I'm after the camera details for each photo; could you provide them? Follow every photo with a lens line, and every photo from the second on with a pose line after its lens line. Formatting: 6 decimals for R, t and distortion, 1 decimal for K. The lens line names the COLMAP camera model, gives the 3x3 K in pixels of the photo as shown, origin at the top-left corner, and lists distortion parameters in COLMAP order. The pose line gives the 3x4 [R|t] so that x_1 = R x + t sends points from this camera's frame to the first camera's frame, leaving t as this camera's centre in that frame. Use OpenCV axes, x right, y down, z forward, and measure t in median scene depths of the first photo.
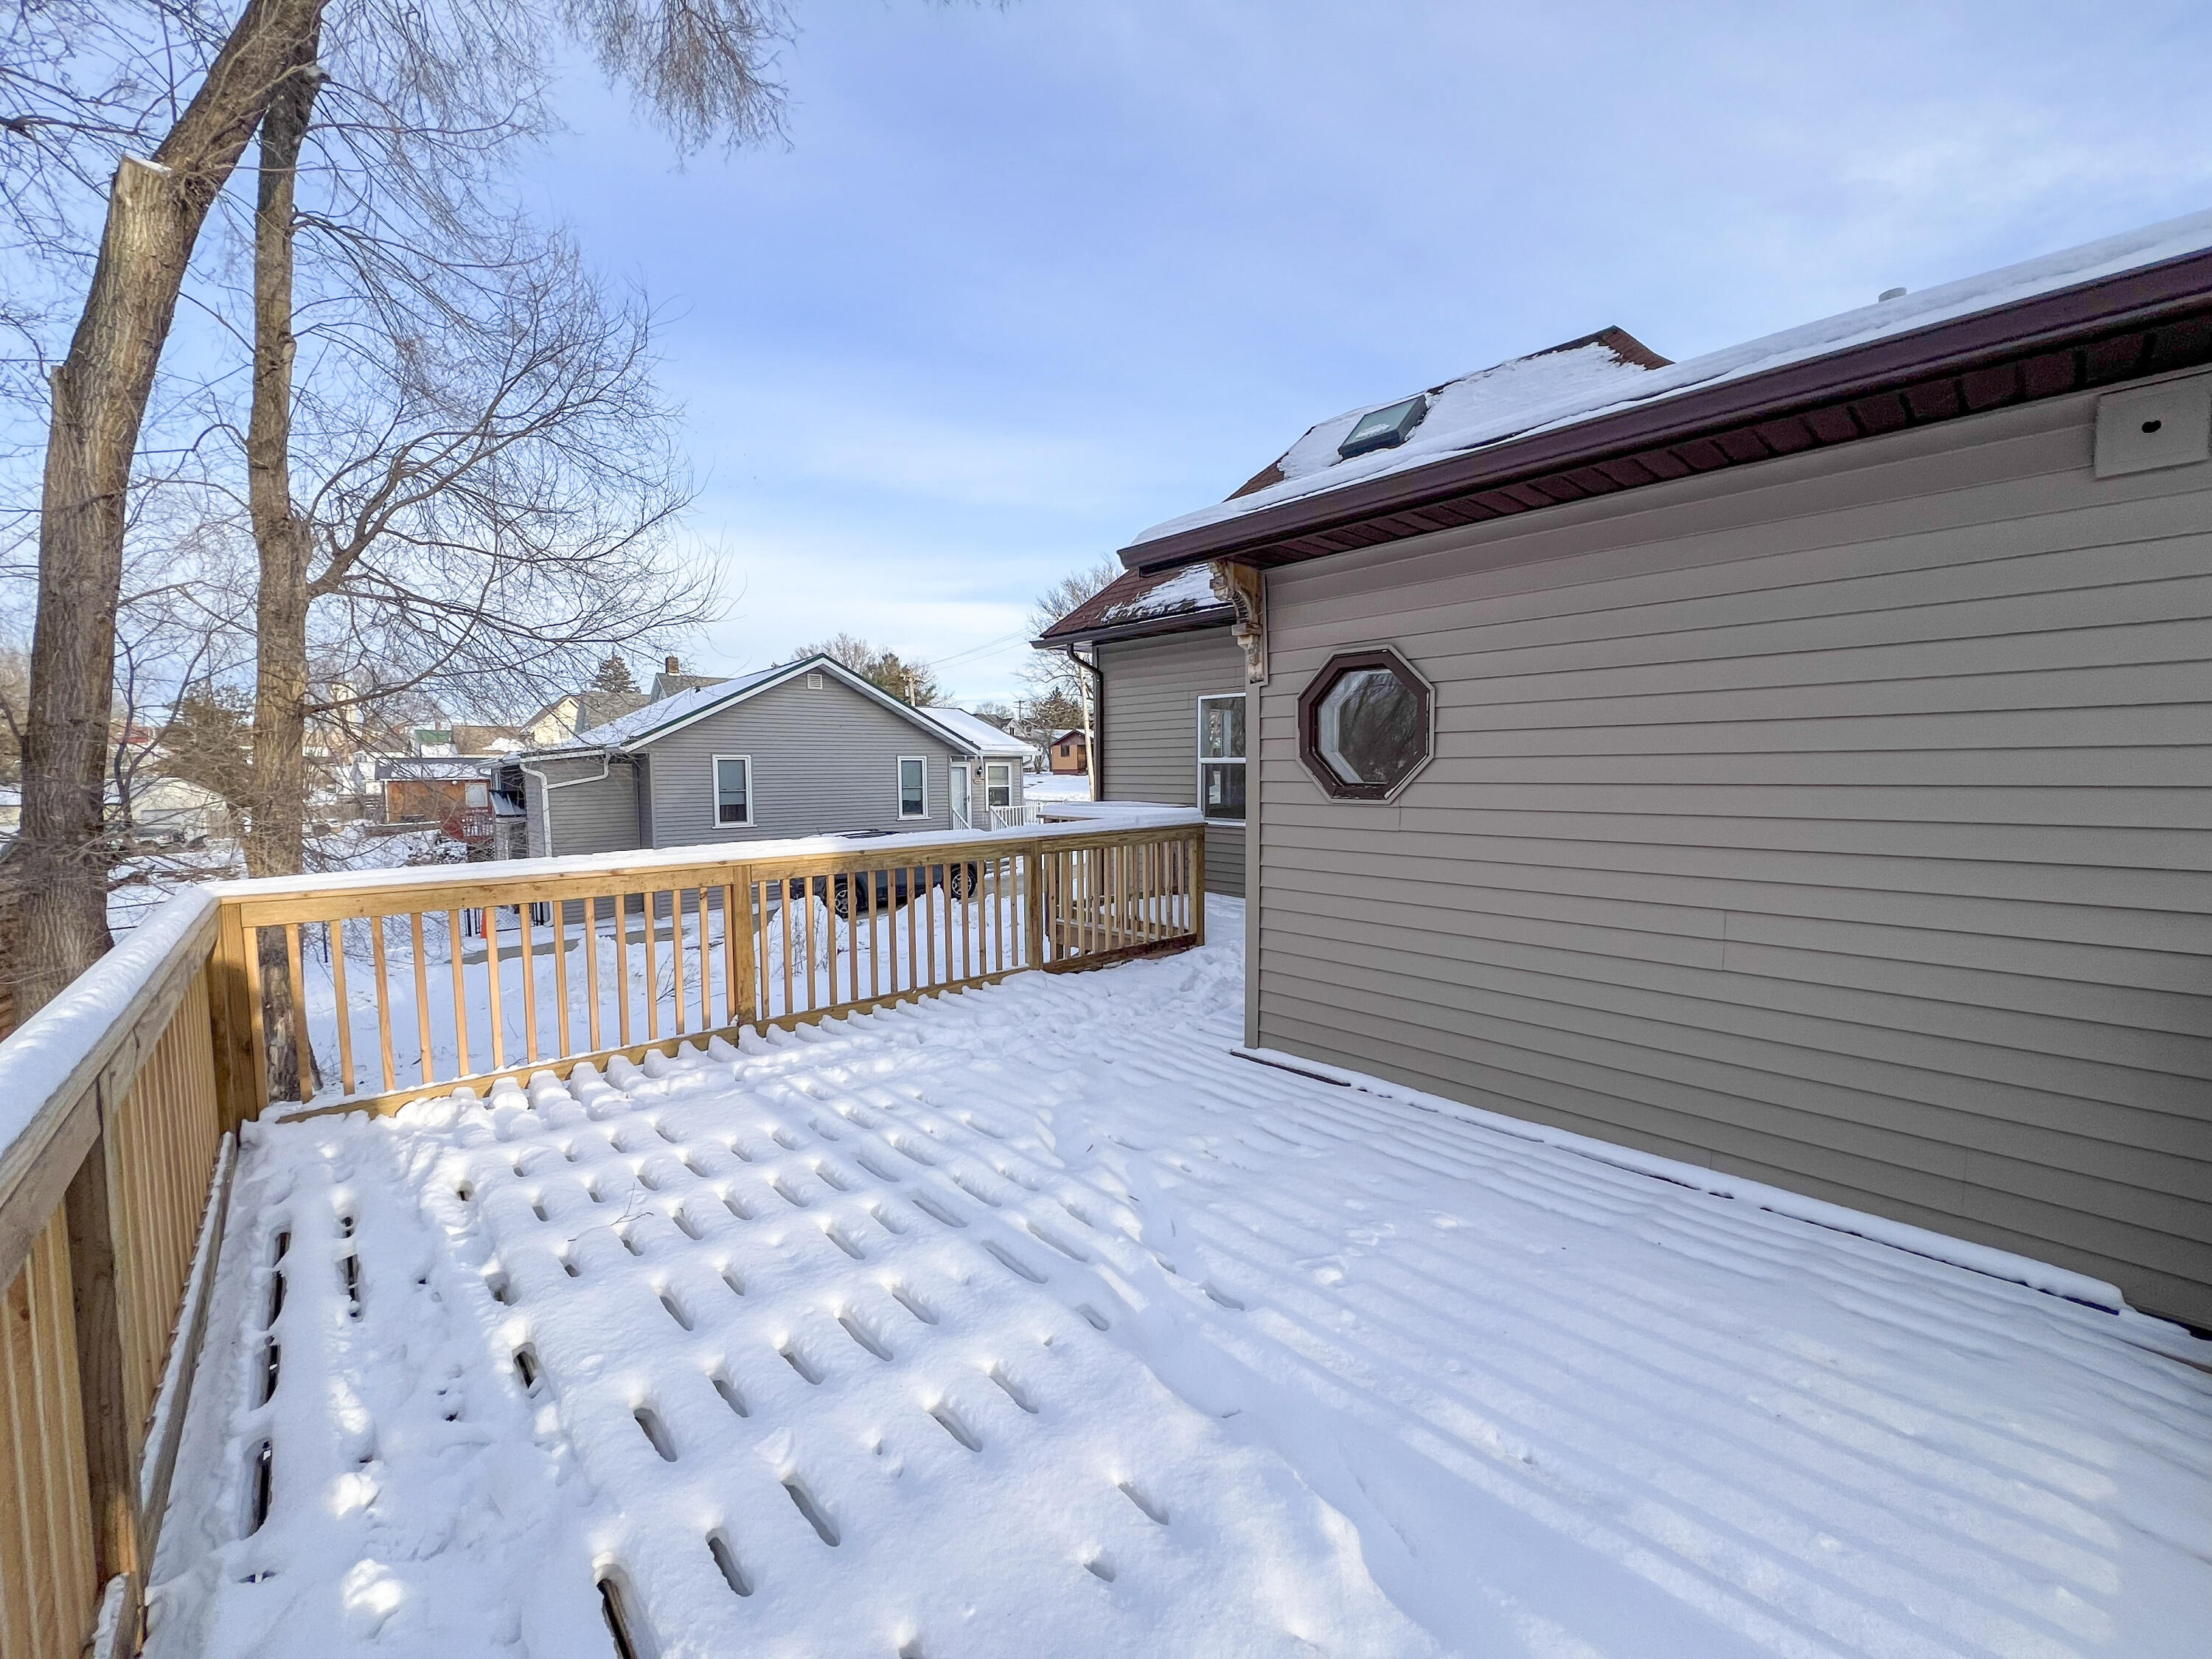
lens RADIAL K [[868.8, 0, 1093.2], [0, 868.8, 827.5], [0, 0, 1]] dist [-0.003423, -0.000499]
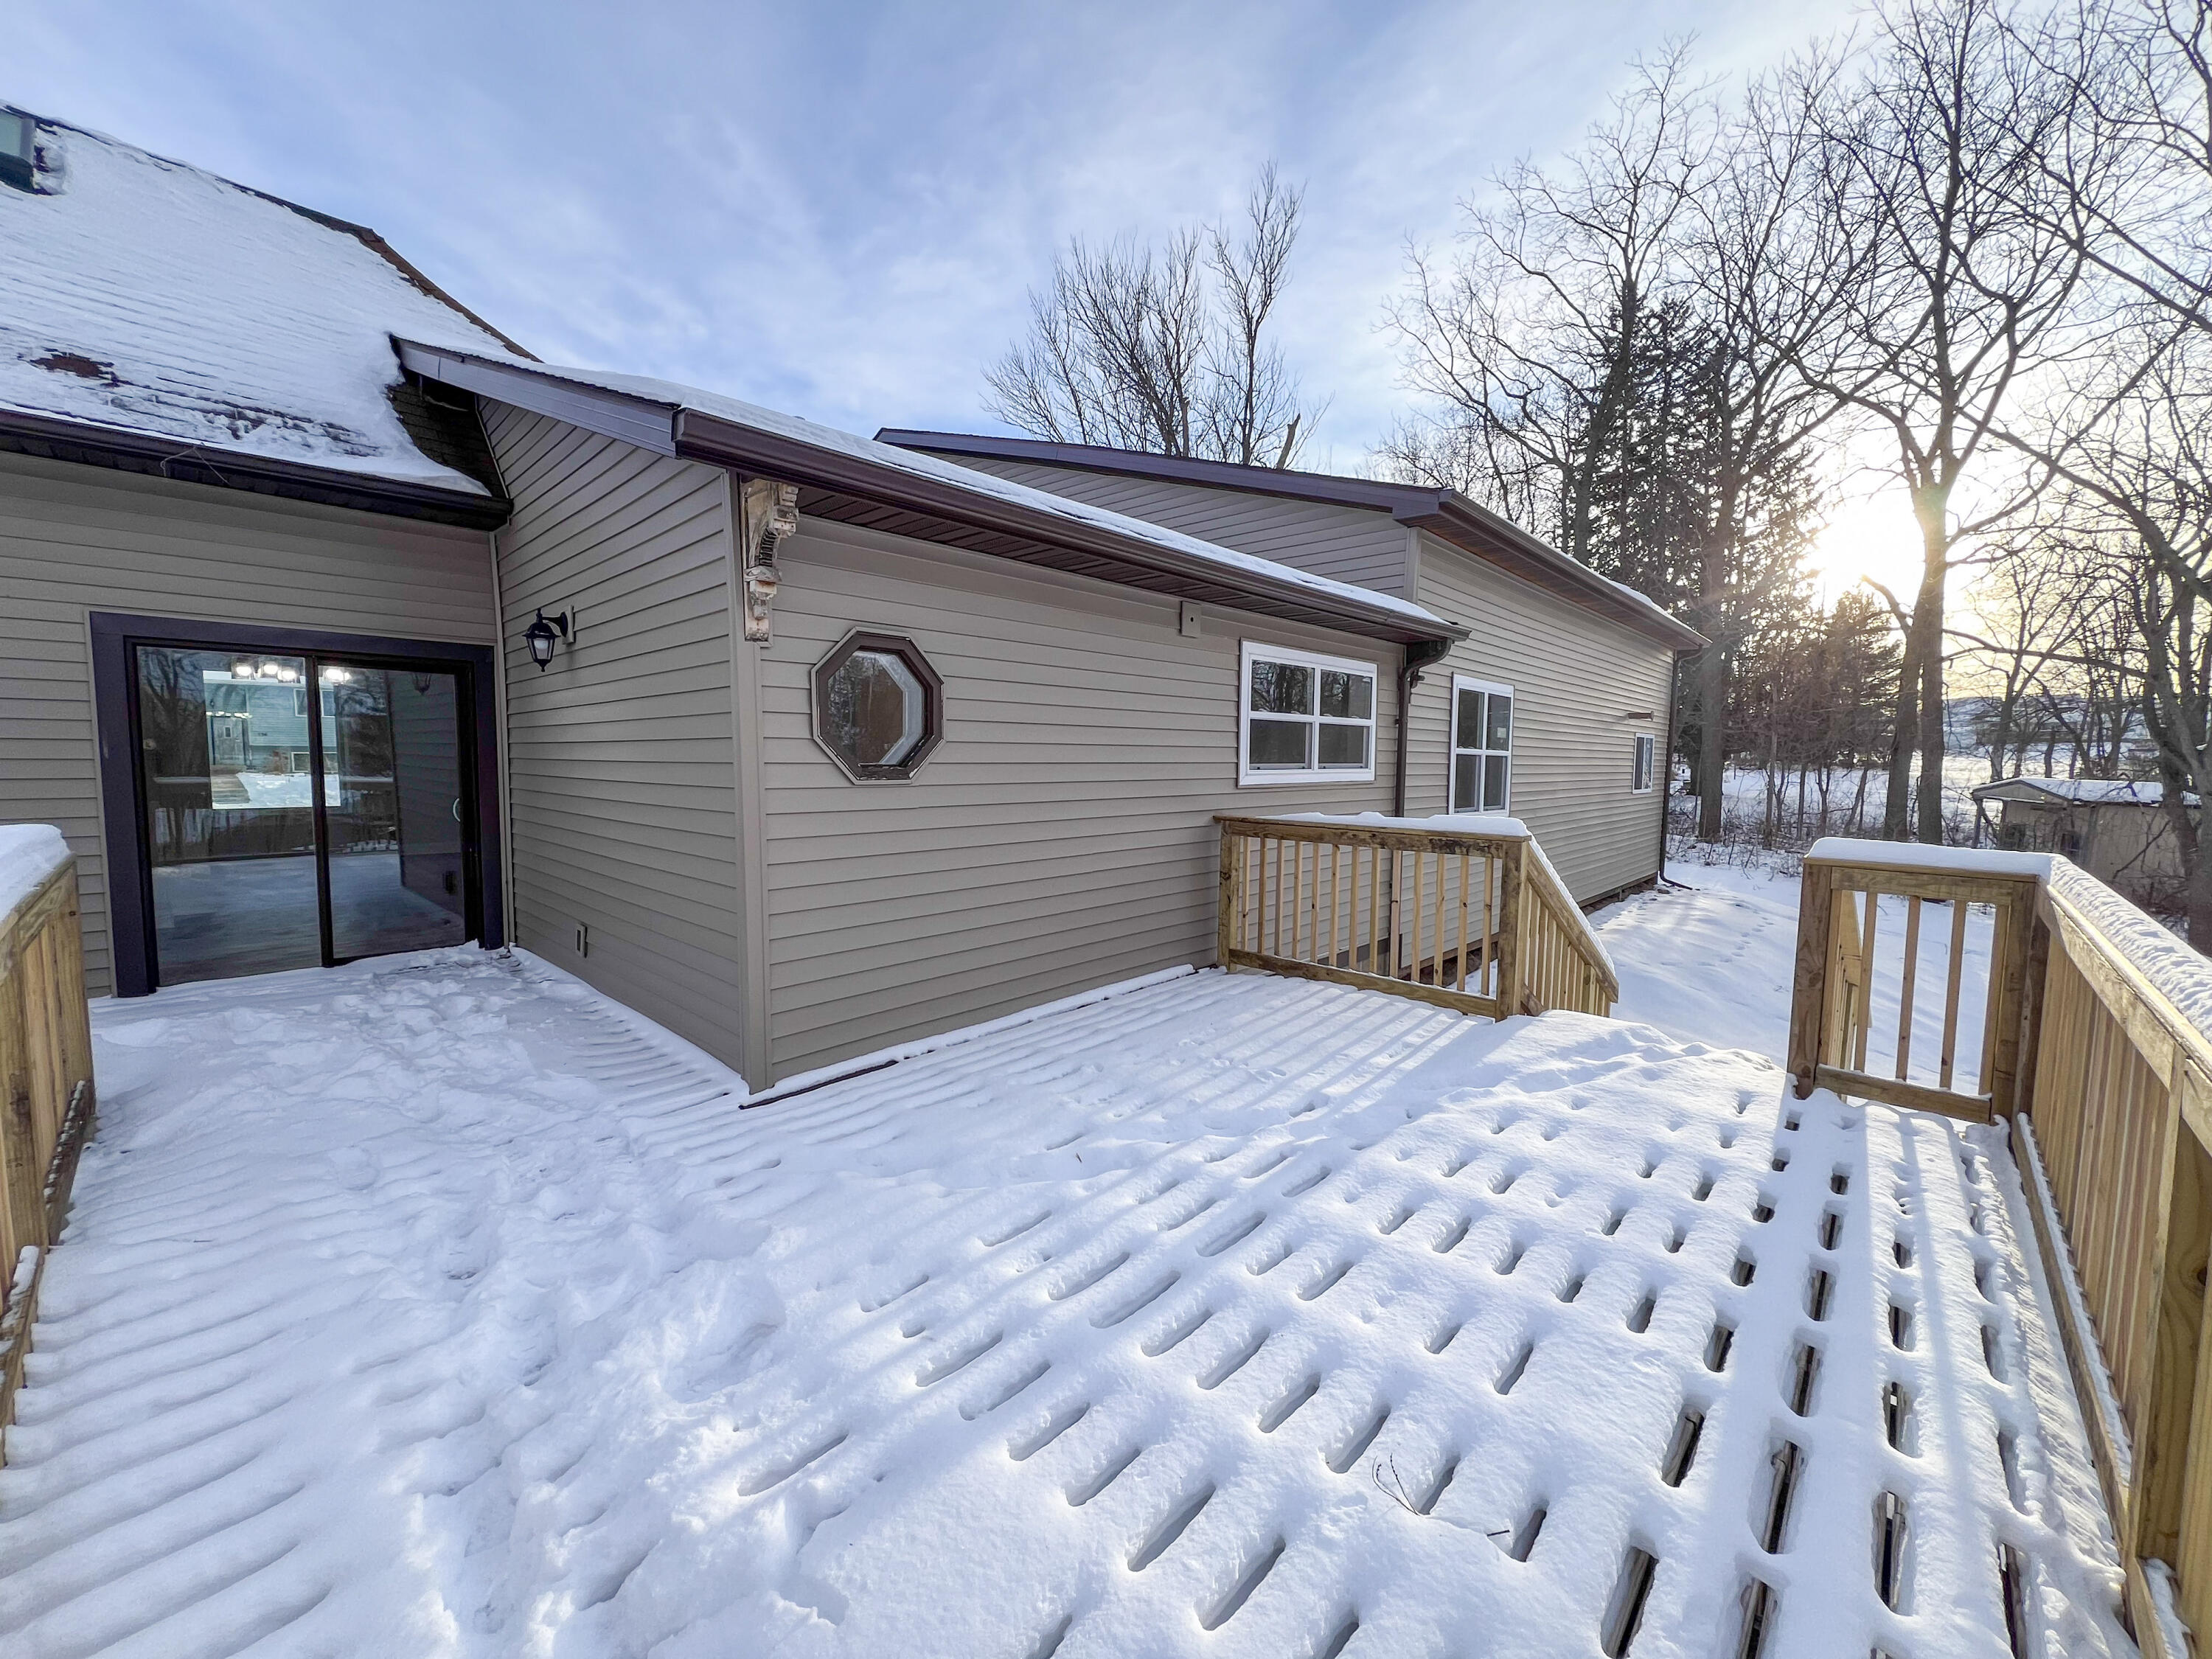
lens RADIAL K [[868.8, 0, 1107.4], [0, 868.8, 827.7], [0, 0, 1]] dist [-0.003423, -0.000499]
pose [[-0.083224, -0.076417, 0.993597, -0.794335], [0.061835, 0.994738, 0.081685, -0.048006], [-0.994611, 0.068237, -0.078060, 0.900005]]
